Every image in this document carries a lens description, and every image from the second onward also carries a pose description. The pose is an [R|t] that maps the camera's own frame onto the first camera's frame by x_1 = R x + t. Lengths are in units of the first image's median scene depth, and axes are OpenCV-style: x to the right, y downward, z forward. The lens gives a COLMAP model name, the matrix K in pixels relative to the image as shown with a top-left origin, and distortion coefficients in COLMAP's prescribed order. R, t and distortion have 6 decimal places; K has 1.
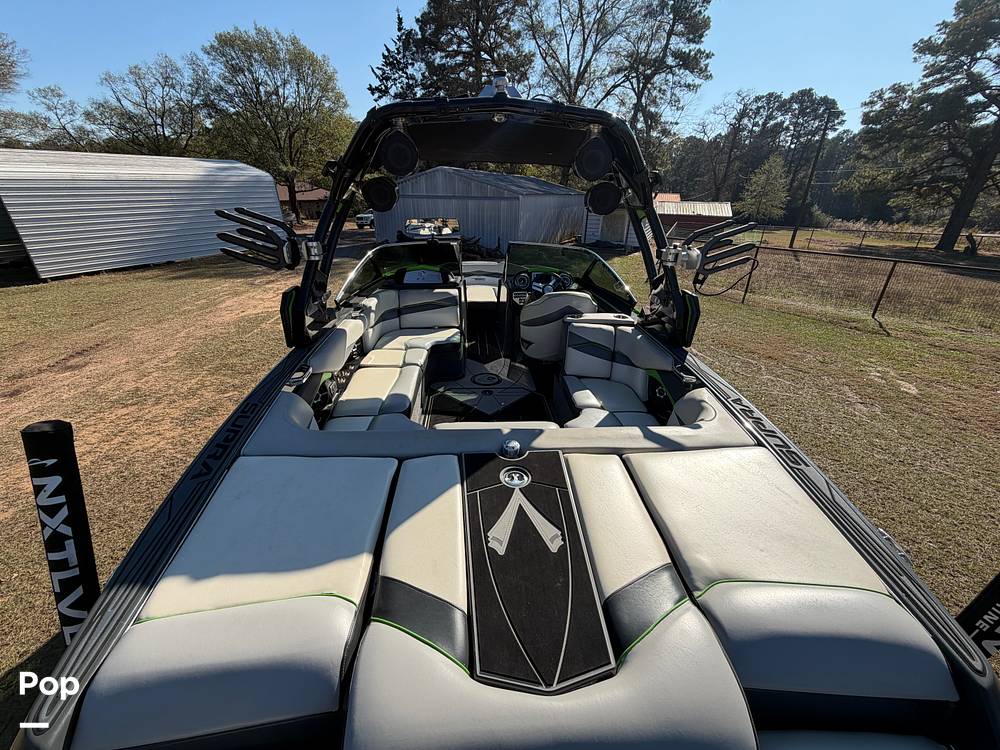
lens RADIAL K [[402.7, 0, 505.7], [0, 402.7, 373.8], [0, 0, 1]] dist [-0.024972, -0.000120]
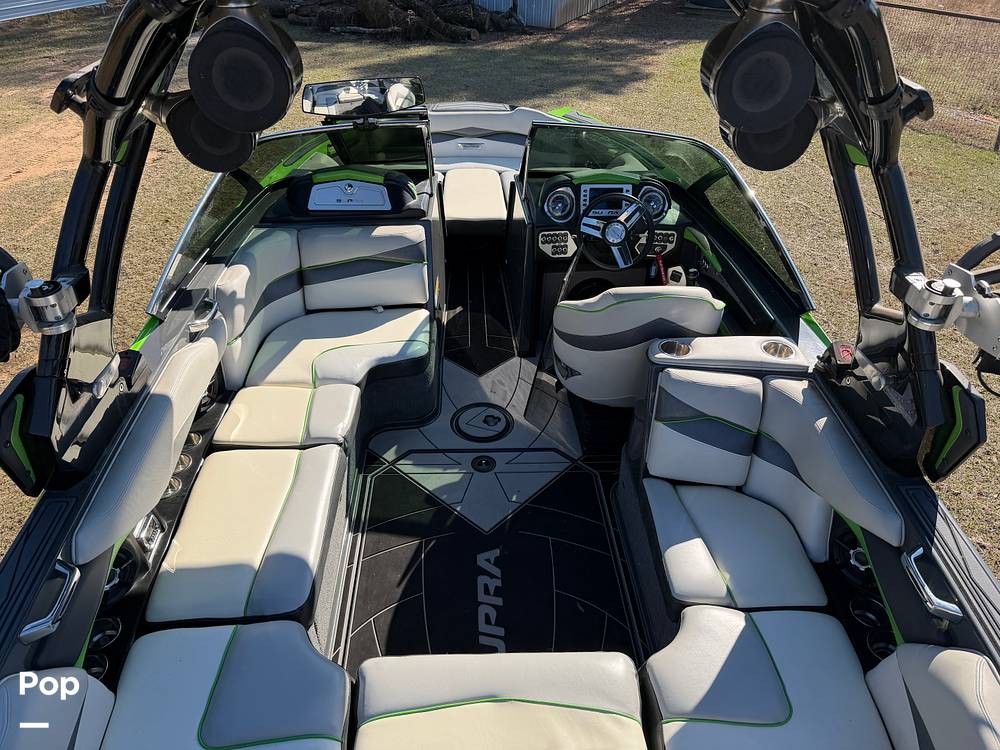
lens RADIAL K [[721.5, 0, 500.0], [0, 721.5, 375.0], [0, 0, 1]] dist [0.064374, -0.094320]
pose [[0.999324, 0.014502, -0.033780, 0.003512], [-0.008174, 0.983553, 0.180434, -0.267830], [0.035841, -0.180036, 0.983007, 0.188779]]
